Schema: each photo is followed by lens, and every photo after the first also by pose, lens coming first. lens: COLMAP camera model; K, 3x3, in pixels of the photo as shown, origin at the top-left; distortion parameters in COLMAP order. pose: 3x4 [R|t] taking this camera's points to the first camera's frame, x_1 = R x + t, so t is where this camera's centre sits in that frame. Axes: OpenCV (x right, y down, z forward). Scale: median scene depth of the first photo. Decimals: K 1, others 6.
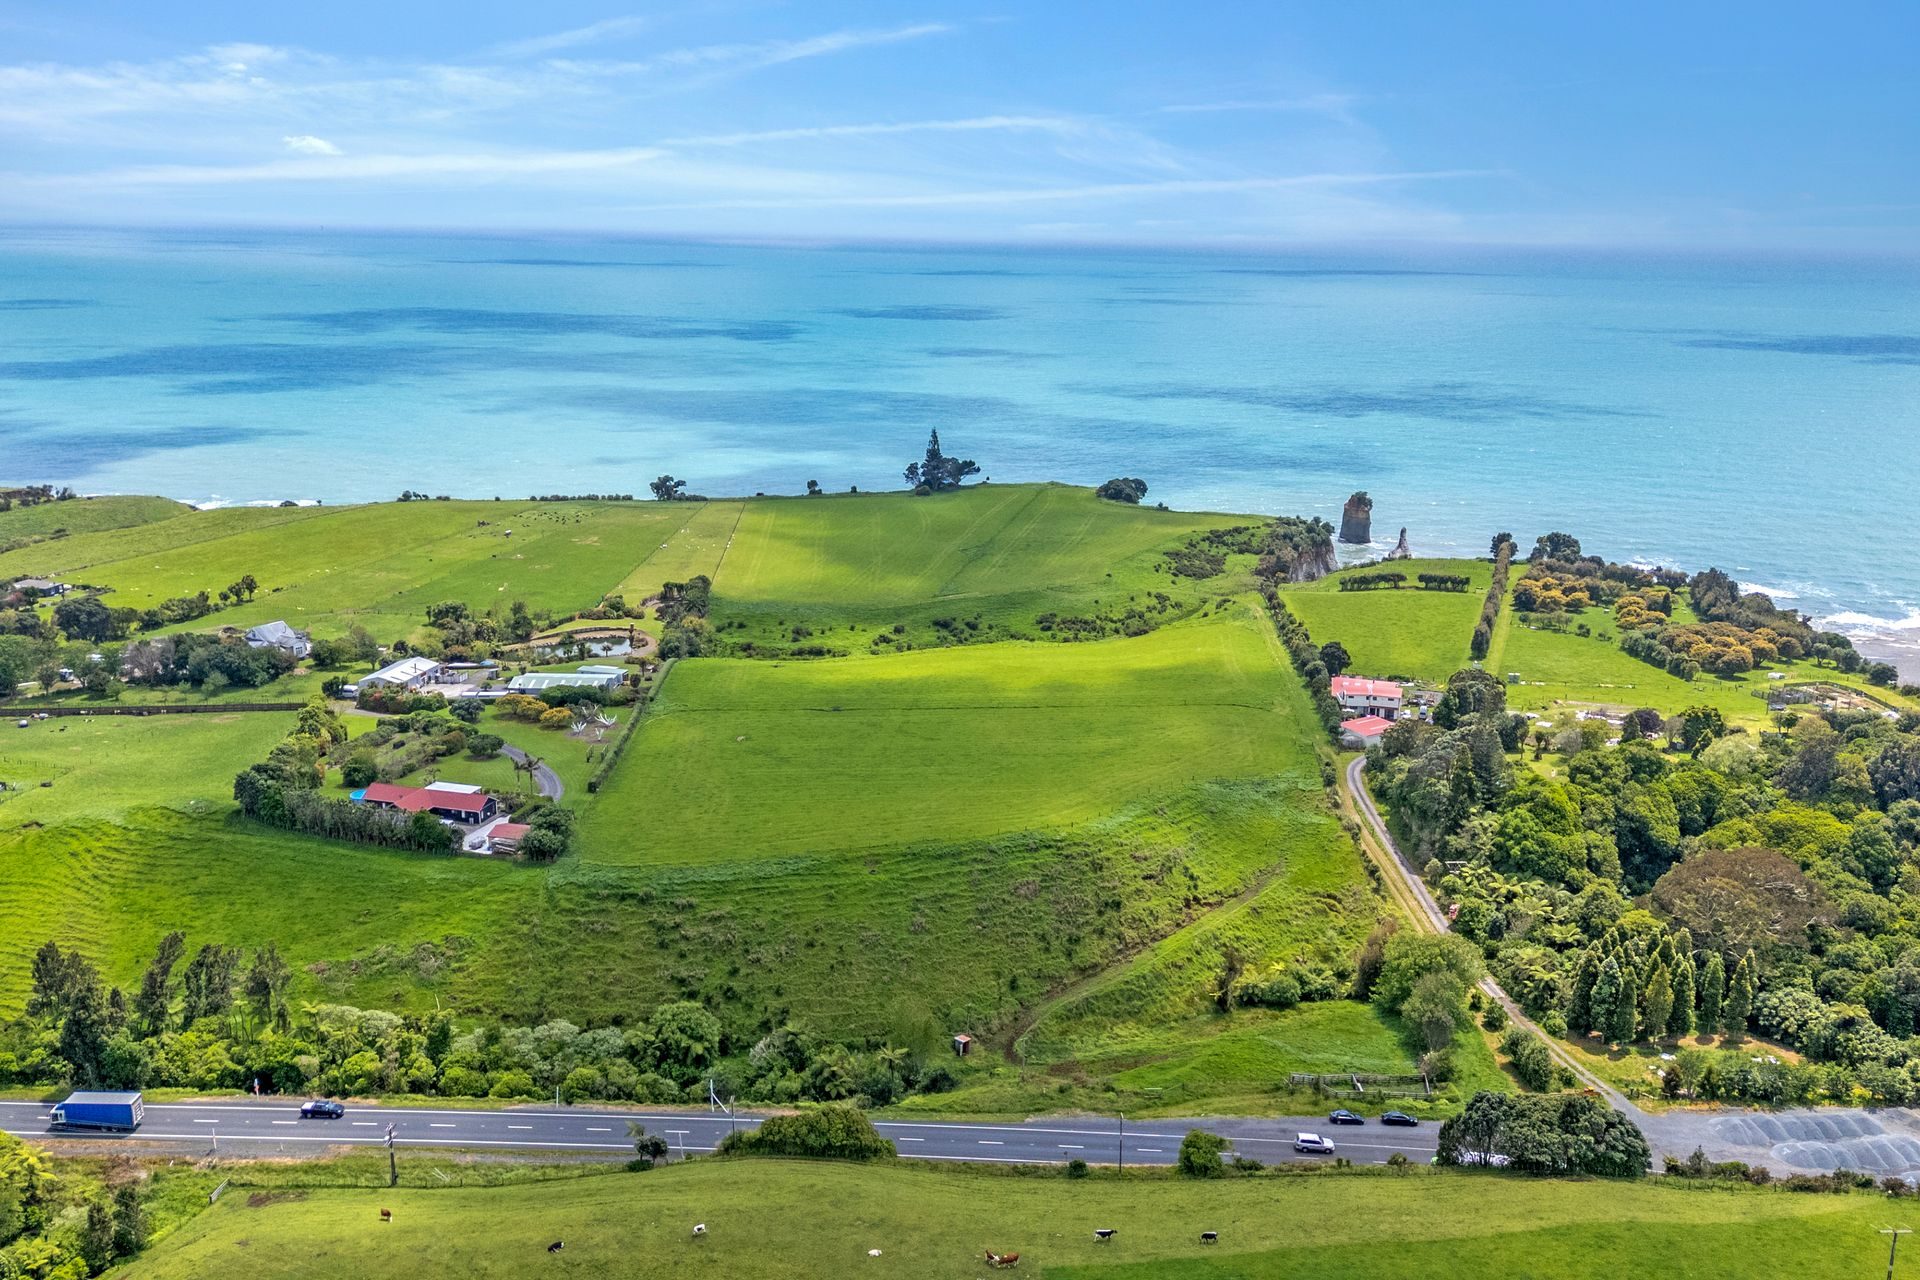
lens RADIAL K [[1678.1, 0, 954.6], [0, 1678.1, 641.1], [0, 0, 1]] dist [0.108695, -0.179609]
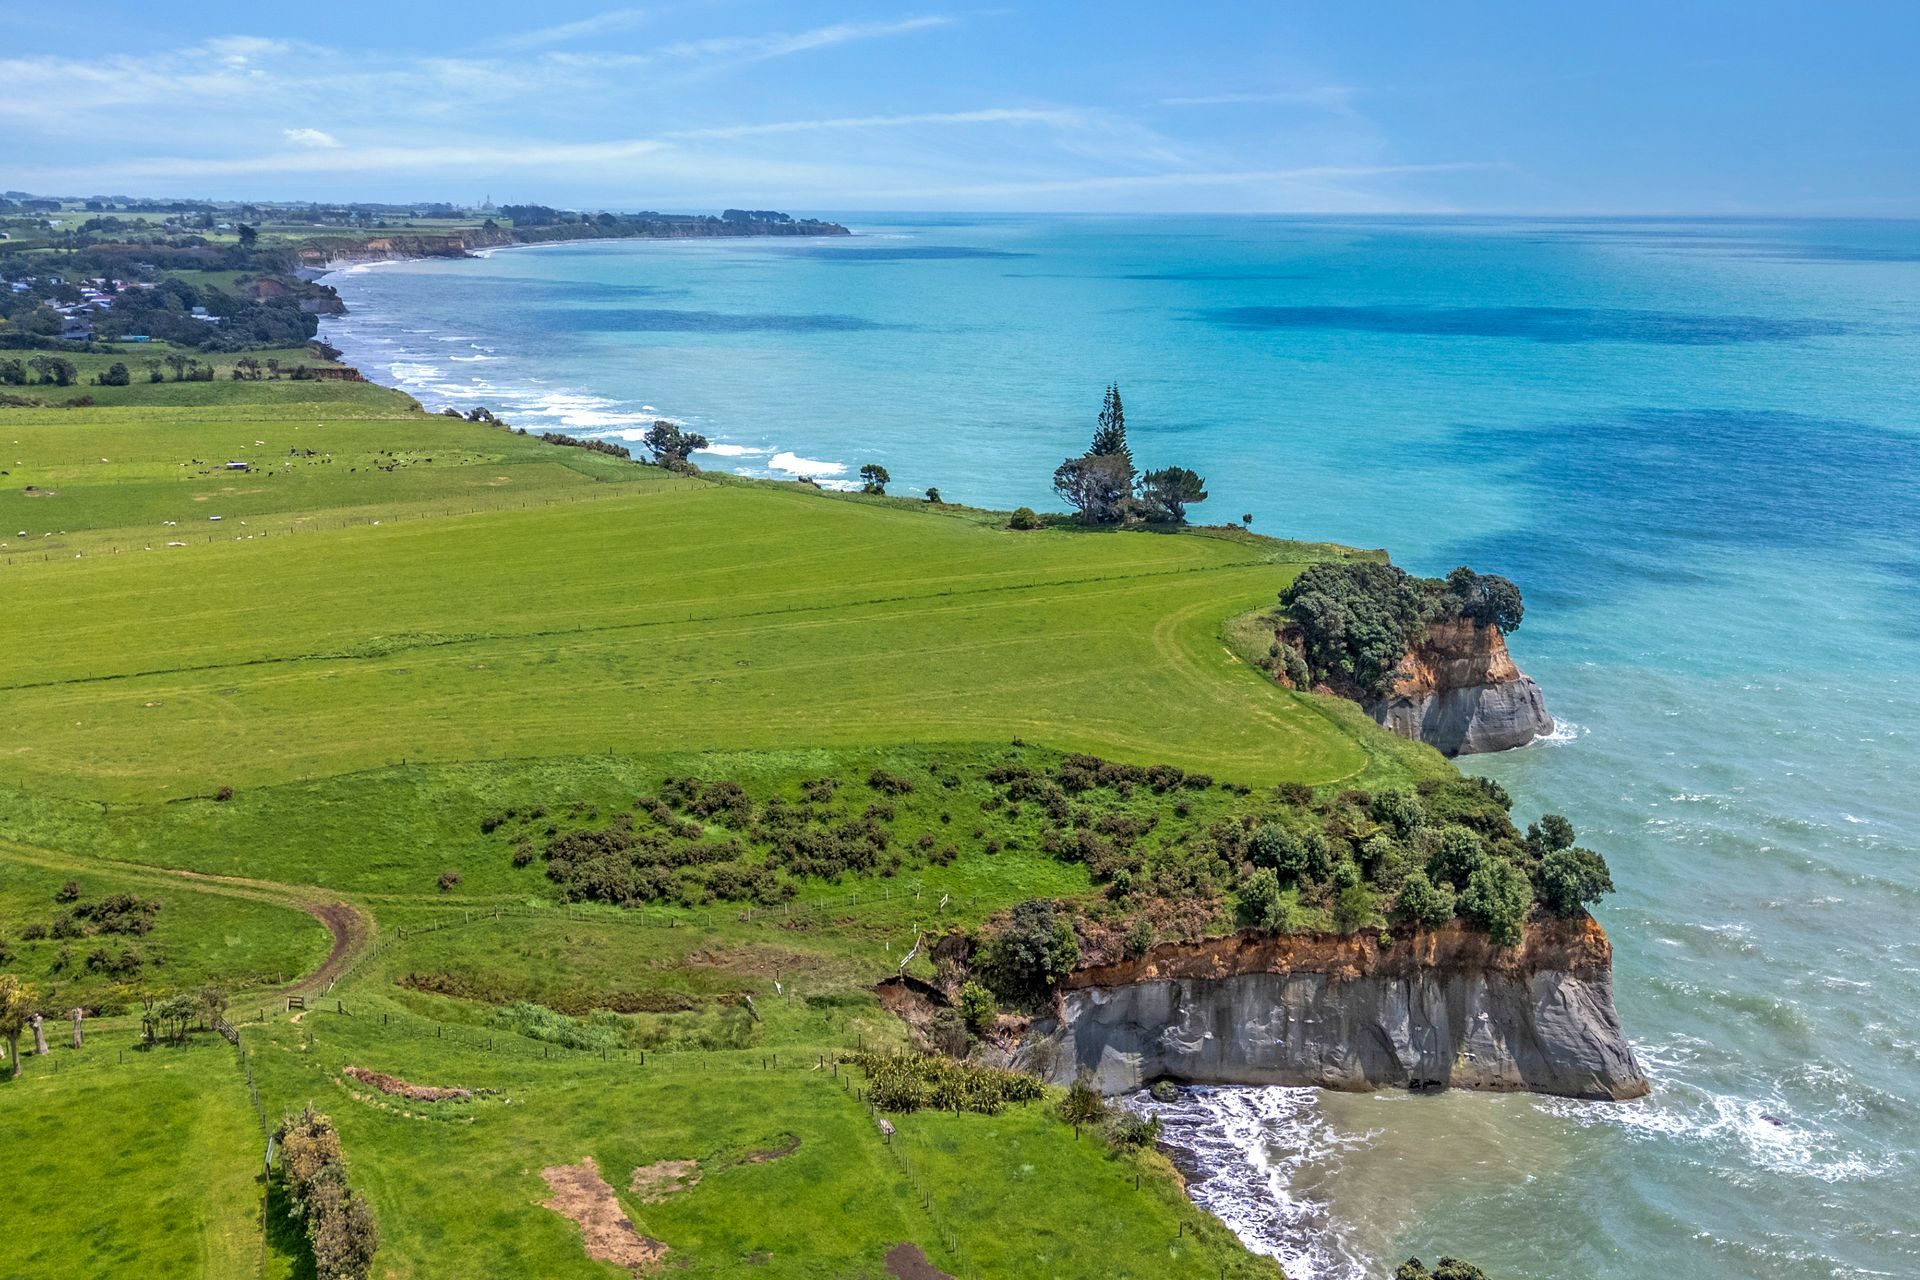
lens RADIAL K [[1661.7, 0, 960.0], [0, 1661.7, 640.0], [0, 0, 1]] dist [0.078623, -0.066498]
pose [[0.595802, 0.198354, -0.778252, 0.329232], [-0.200327, 0.975097, 0.095161, -0.099317], [0.777746, 0.099207, 0.620700, 0.737956]]
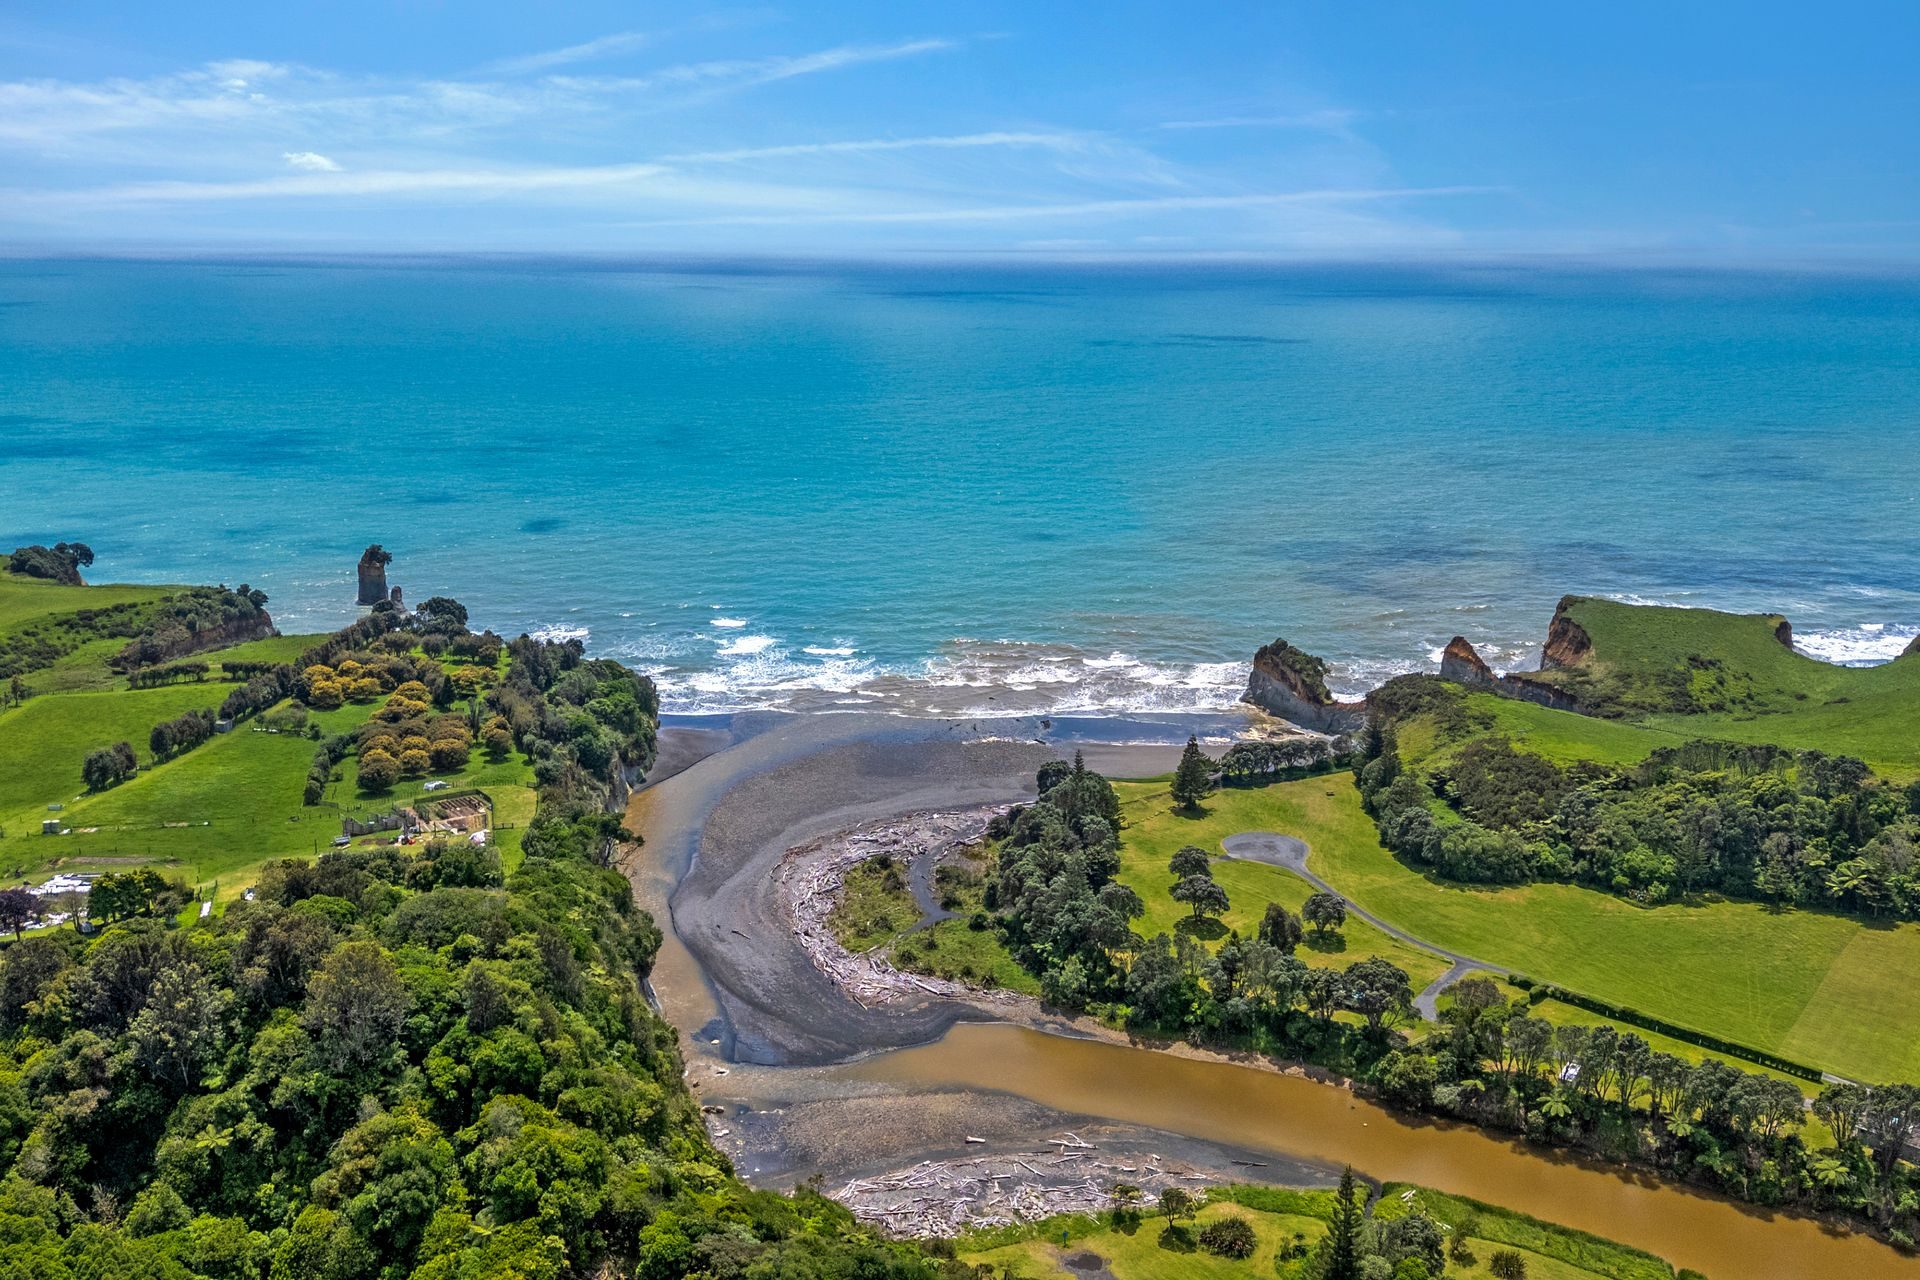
lens RADIAL K [[1661.7, 0, 960.0], [0, 1661.7, 640.0], [0, 0, 1]] dist [0.078623, -0.066498]
pose [[0.960693, -0.070300, 0.268563, 0.311887], [0.071952, 0.997401, 0.003698, -0.022481], [-0.268125, 0.015771, 0.963255, 0.096765]]
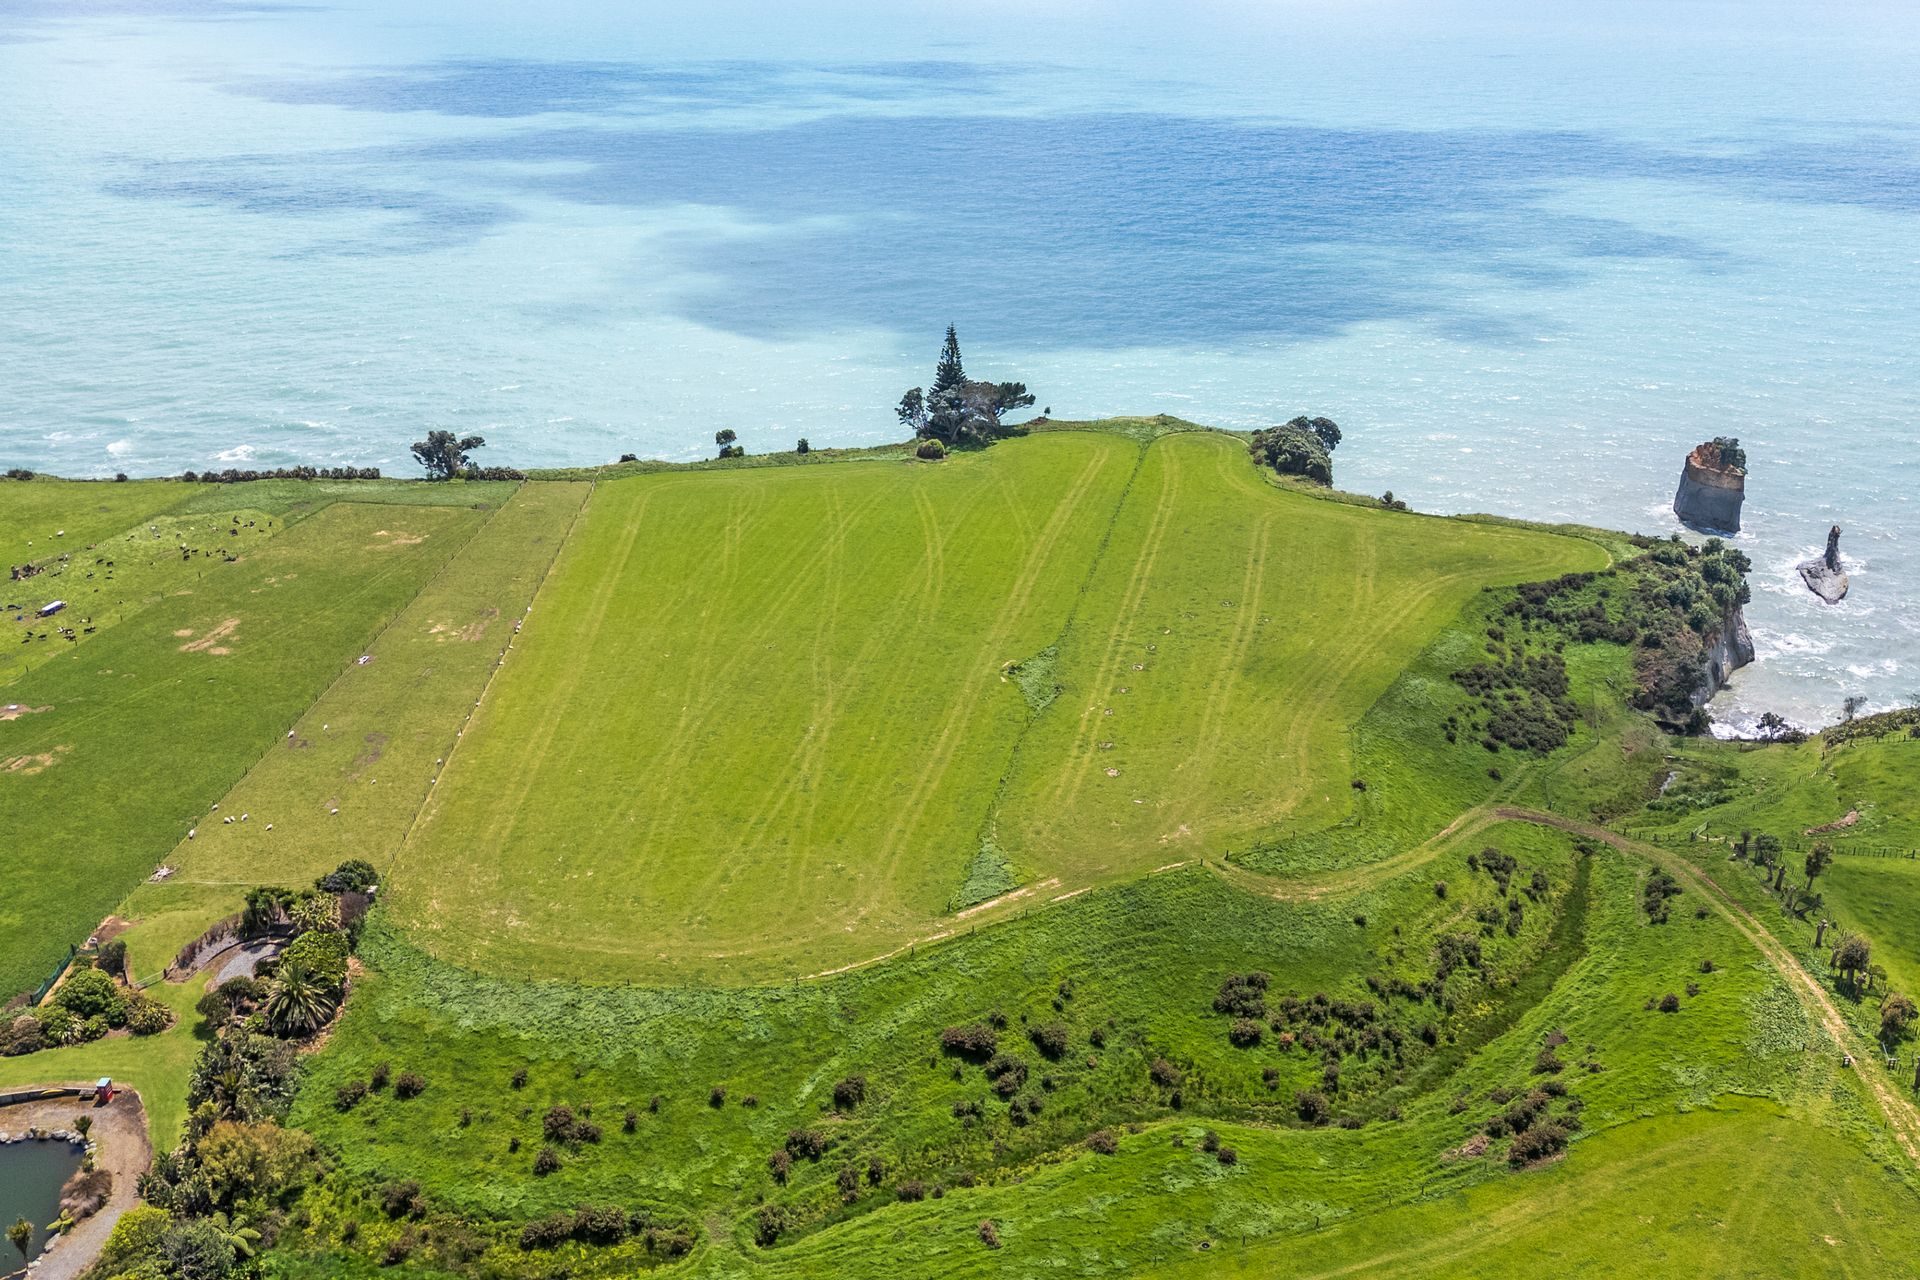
lens RADIAL K [[1665.7, 0, 952.6], [0, 1665.7, 637.7], [0, 0, 1]] dist [0.094900, -0.139427]
pose [[0.999916, 0.003549, -0.012499, -0.004828], [-0.001641, 0.988762, 0.149489, -0.112920], [0.012889, -0.149456, 0.988684, 0.472230]]
